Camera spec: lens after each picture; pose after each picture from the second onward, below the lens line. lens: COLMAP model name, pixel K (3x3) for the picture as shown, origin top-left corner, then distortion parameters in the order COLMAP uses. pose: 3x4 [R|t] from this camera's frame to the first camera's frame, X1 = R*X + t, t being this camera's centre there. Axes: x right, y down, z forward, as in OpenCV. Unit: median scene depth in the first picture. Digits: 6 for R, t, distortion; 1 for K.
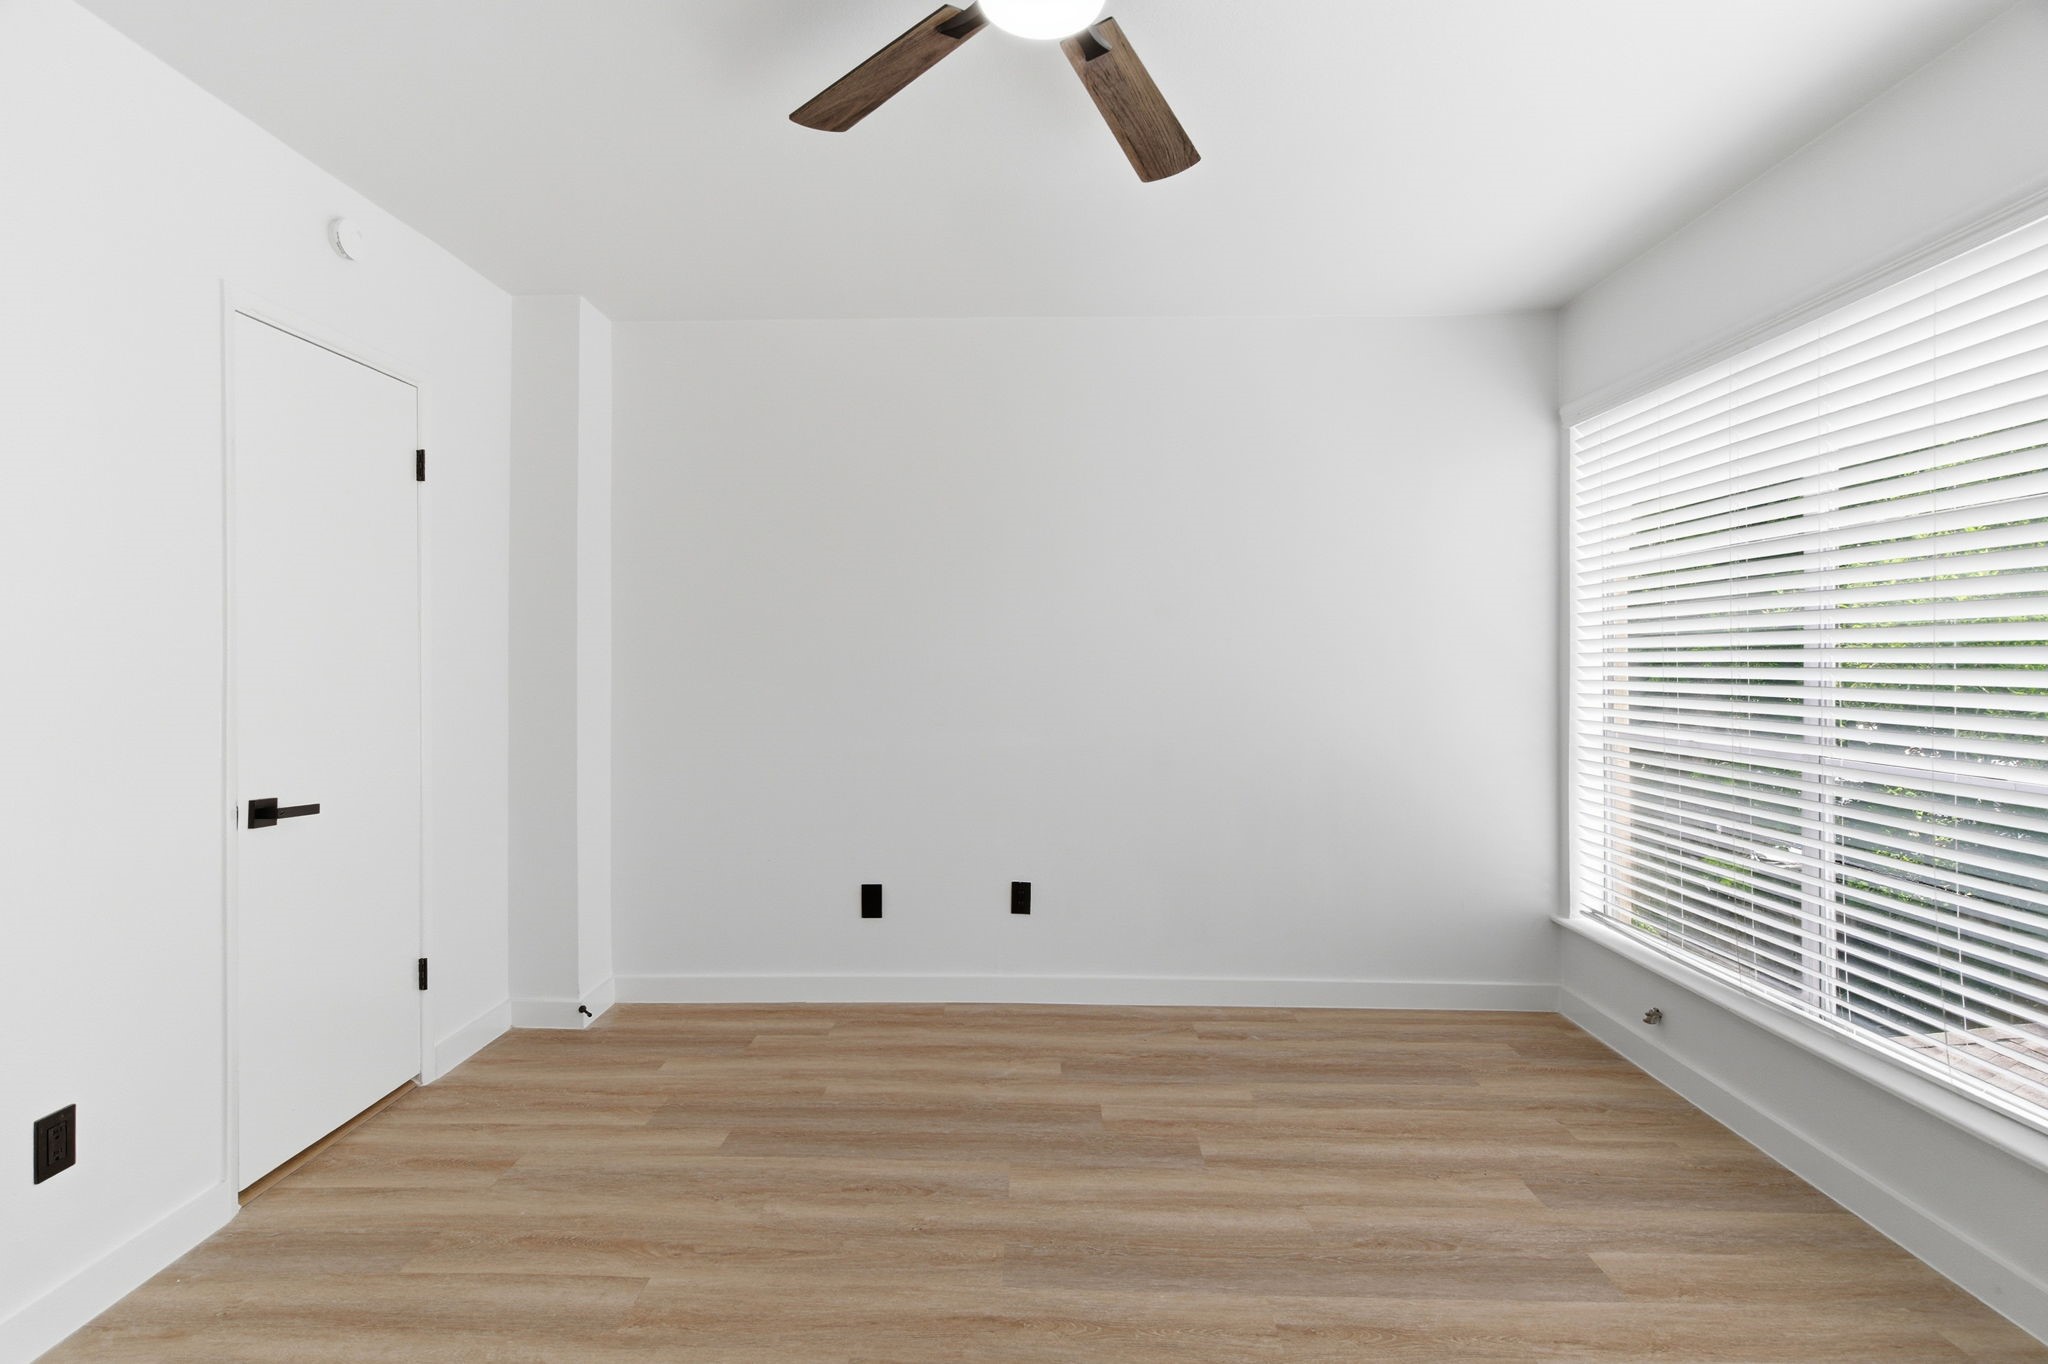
lens RADIAL K [[936.1, 0, 1021.3], [0, 936.1, 676.5], [0, 0, 1]] dist [0.004000, -0.000977]
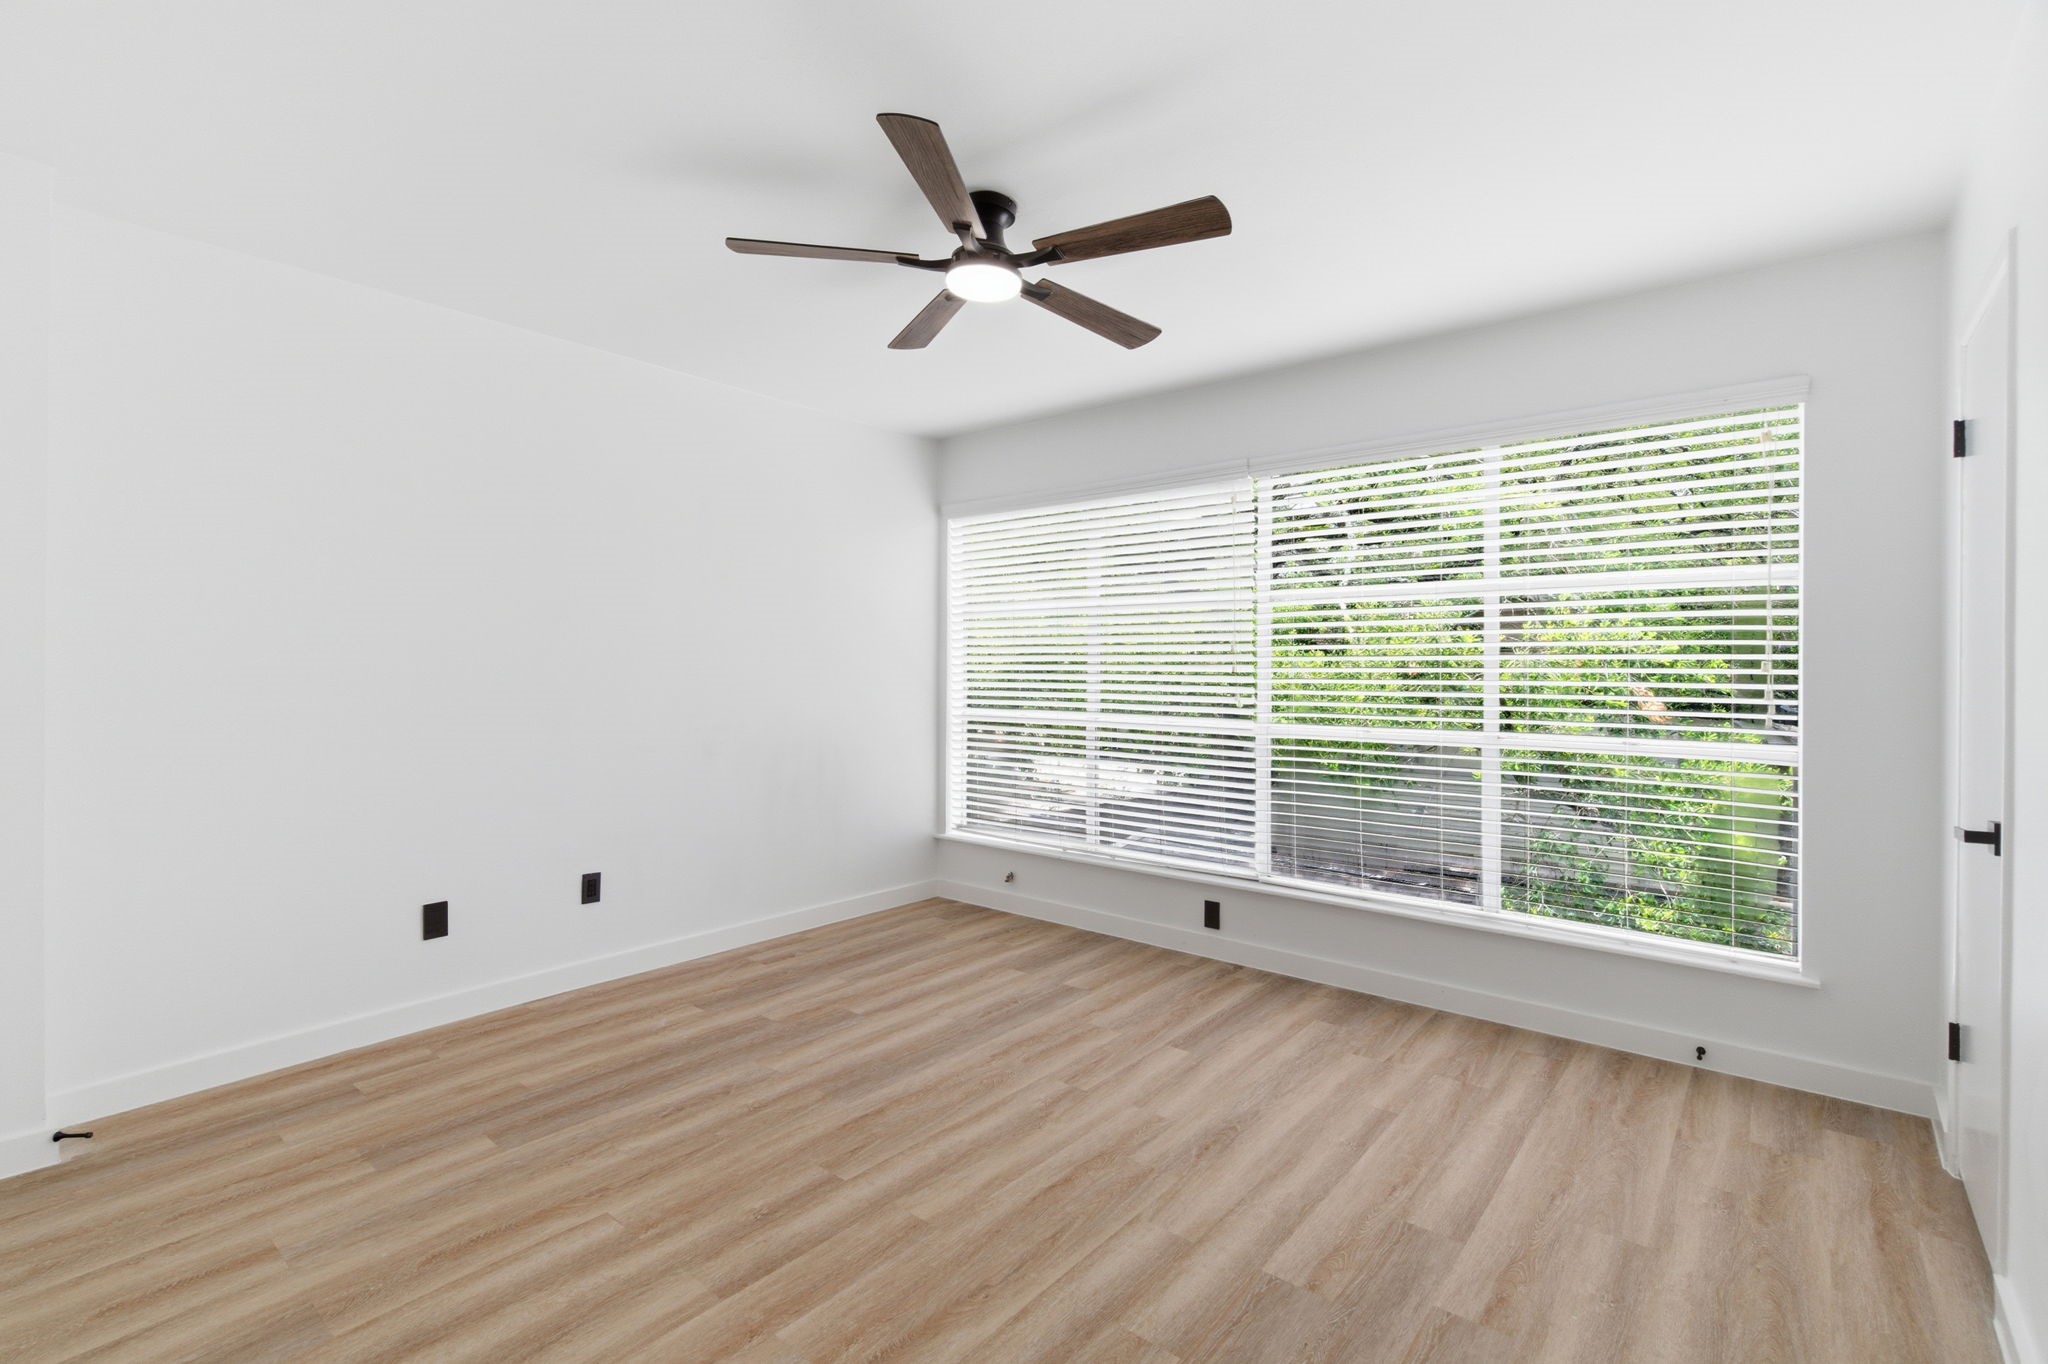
lens RADIAL K [[936.1, 0, 1018.6], [0, 936.1, 674.7], [0, 0, 1]] dist [0.004000, -0.000977]
pose [[0.616106, -0.004032, 0.787653, -0.704138], [0.008731, 0.999960, -0.001711, -0.003034], [-0.787615, 0.007931, 0.616117, -0.070831]]
